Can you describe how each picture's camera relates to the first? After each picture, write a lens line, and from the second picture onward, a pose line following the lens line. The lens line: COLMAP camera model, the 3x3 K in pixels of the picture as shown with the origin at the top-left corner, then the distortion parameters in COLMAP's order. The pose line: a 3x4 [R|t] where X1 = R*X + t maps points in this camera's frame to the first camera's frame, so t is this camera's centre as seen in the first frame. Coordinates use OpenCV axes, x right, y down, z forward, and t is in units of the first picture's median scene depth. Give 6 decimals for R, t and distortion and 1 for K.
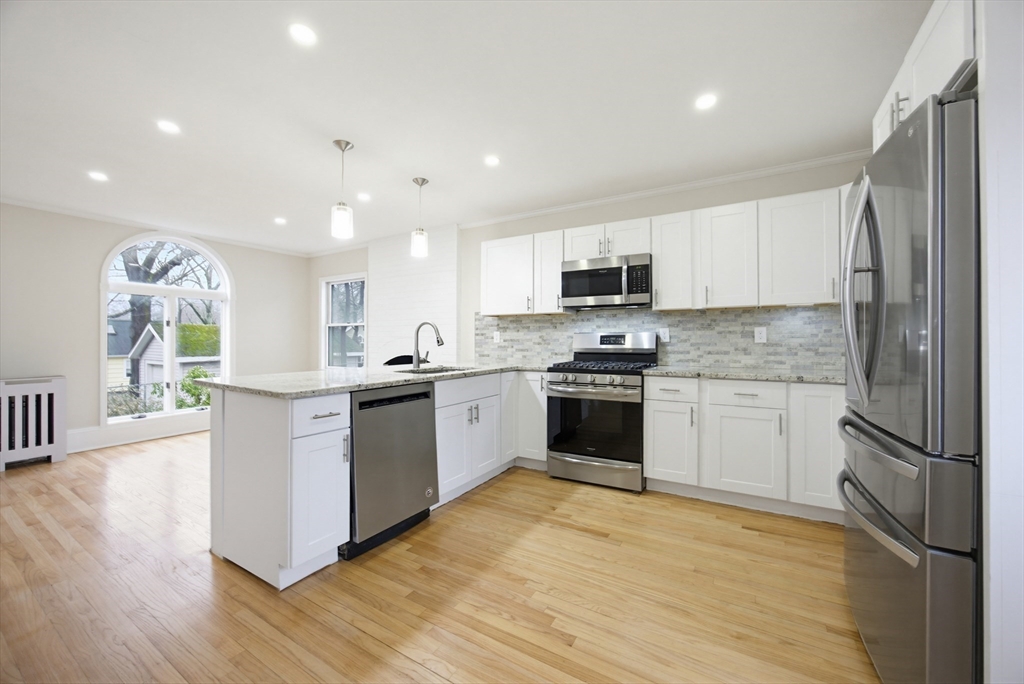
lens RADIAL K [[389.9, 0, 516.5], [0, 389.9, 345.6], [0, 0, 1]] dist [-0.034394, 0.011412]
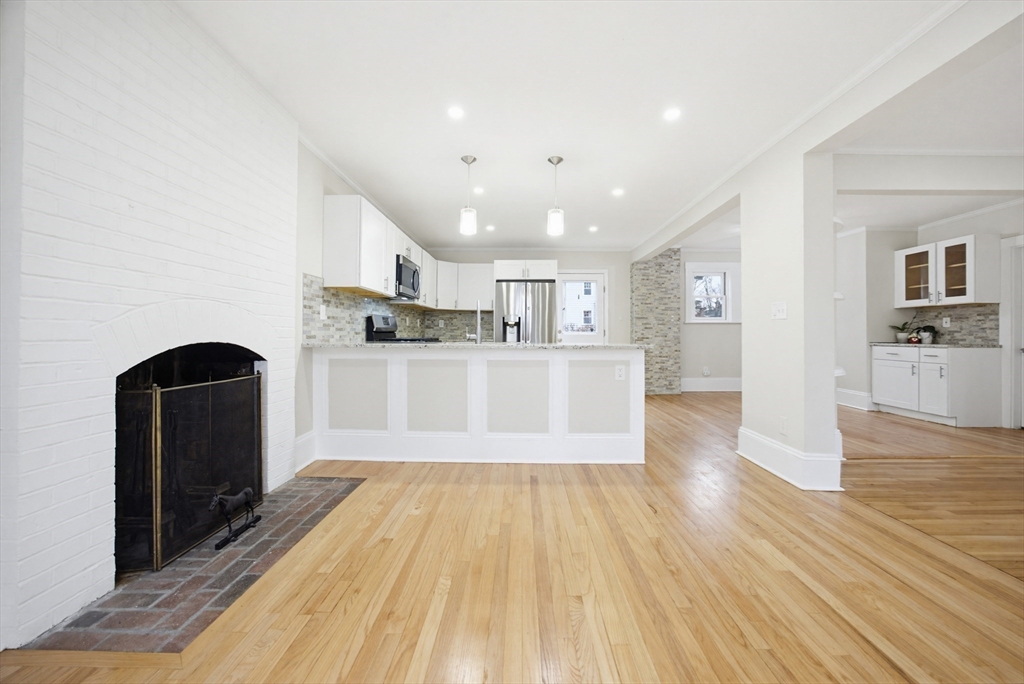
lens RADIAL K [[393.9, 0, 520.5], [0, 393.9, 331.4], [0, 0, 1]] dist [-0.032022, 0.010877]
pose [[-0.505404, 0.005300, 0.862866, -1.084523], [0.008899, 0.999960, -0.000929, 0.023396], [-0.862837, 0.007209, -0.505431, 1.264884]]
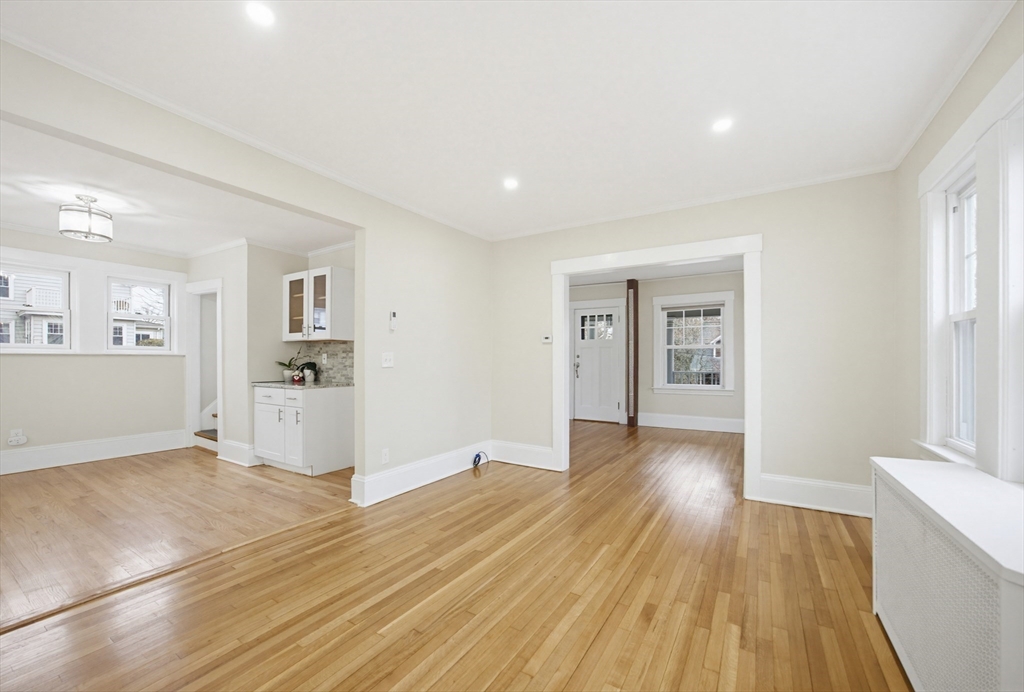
lens RADIAL K [[410.7, 0, 512.6], [0, 410.7, 362.5], [0, 0, 1]] dist [-0.035390, 0.013224]
pose [[-0.999567, -0.000405, 0.029414, -1.332834], [0.000081, 0.999864, 0.016511, -0.006211], [-0.029416, 0.016506, -0.999431, 0.613965]]
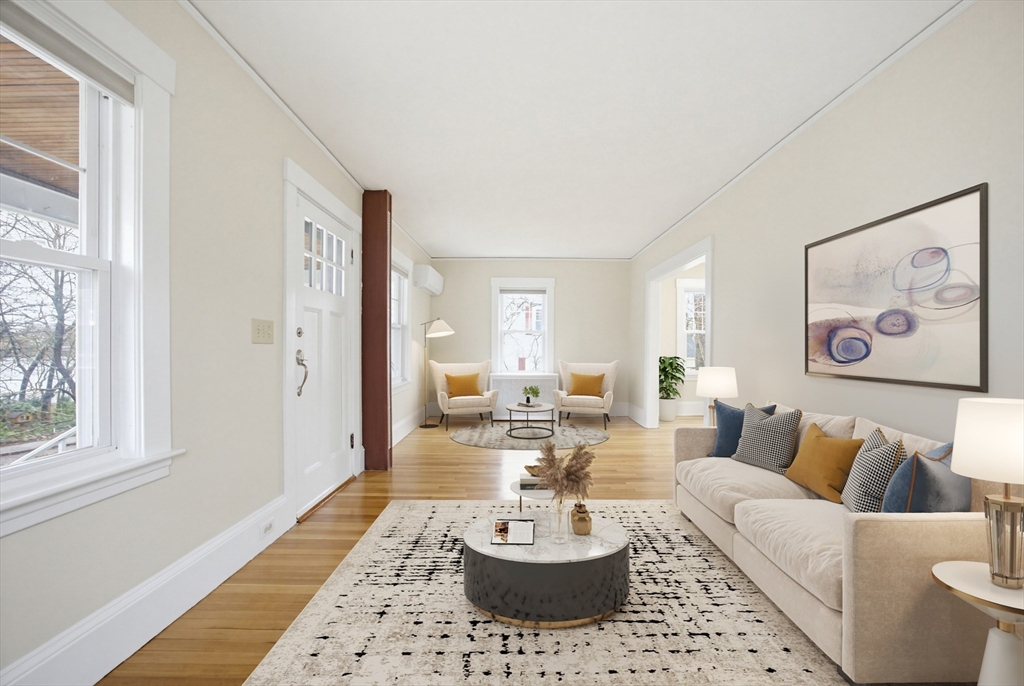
lens RADIAL K [[391.7, 0, 511.4], [0, 391.7, 351.4], [0, 0, 1]] dist [-0.001229, 0.000072]
pose [[0.491733, 0.013867, -0.870635, -0.807781], [-0.012956, 0.999879, 0.008608, 0.020126], [0.870649, 0.007047, 0.491853, -1.599544]]
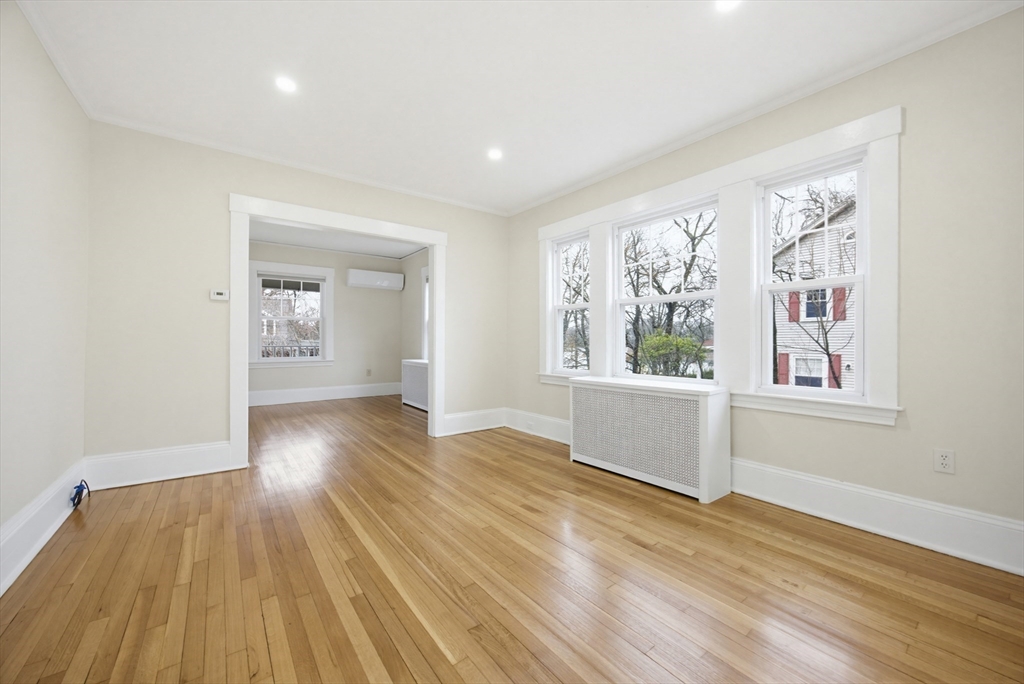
lens RADIAL K [[393.5, 0, 523.1], [0, 393.5, 340.2], [0, 0, 1]] dist [-0.030600, 0.009239]
pose [[-0.367403, 0.000961, -0.930061, -0.854187], [-0.011084, 0.999924, 0.005411, 0.029704], [0.929996, 0.012297, -0.367365, 0.323342]]
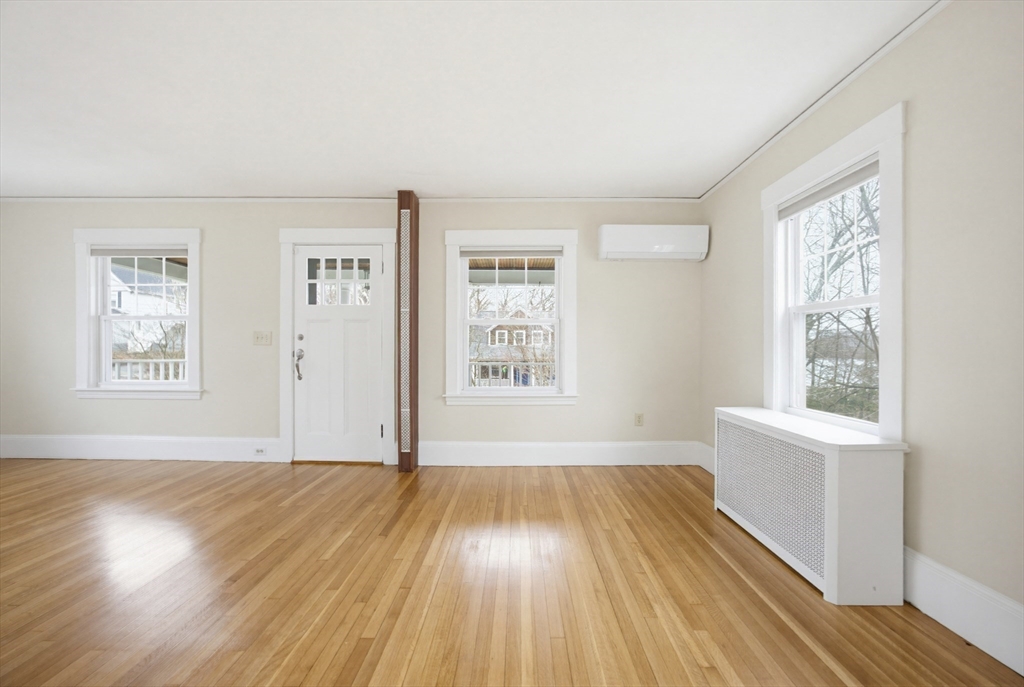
lens RADIAL K [[389.9, 0, 516.5], [0, 389.9, 347.1], [0, 0, 1]] dist [-0.034394, 0.011412]
pose [[-0.865674, -0.002224, -0.500604, -1.598680], [-0.007269, 0.999941, 0.008127, 0.010712], [0.500556, 0.010674, -0.865638, -0.387403]]
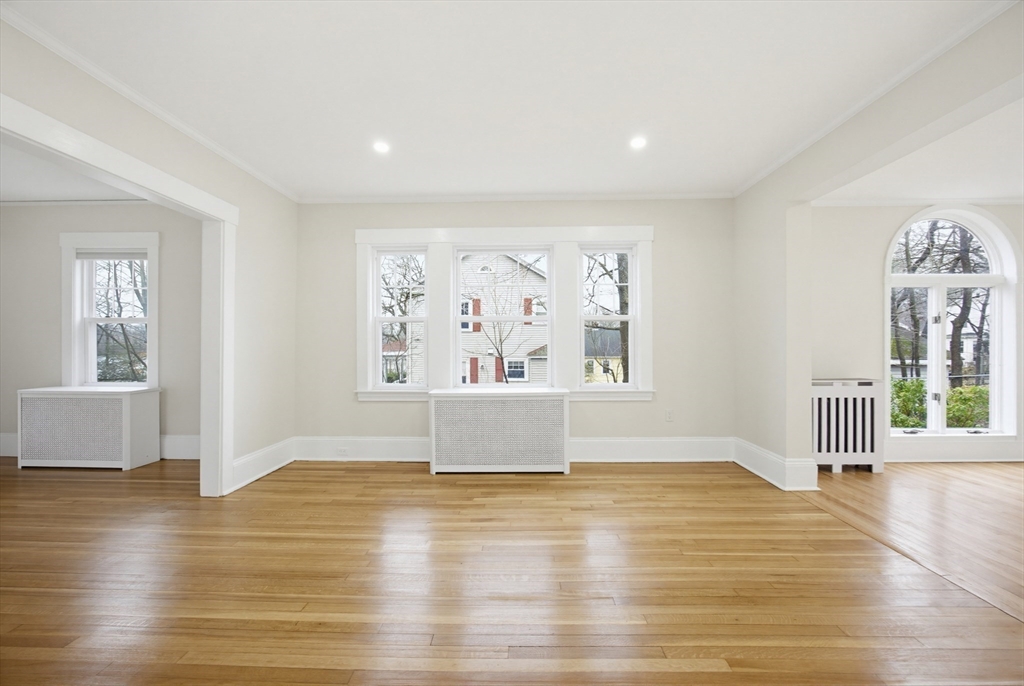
lens RADIAL K [[389.9, 0, 516.5], [0, 389.9, 346.6], [0, 0, 1]] dist [-0.034394, 0.011412]
pose [[0.486644, 0.003230, -0.873594, -0.848785], [-0.009384, 0.999955, -0.001531, 0.012140], [0.873550, 0.008943, 0.486653, -0.205942]]
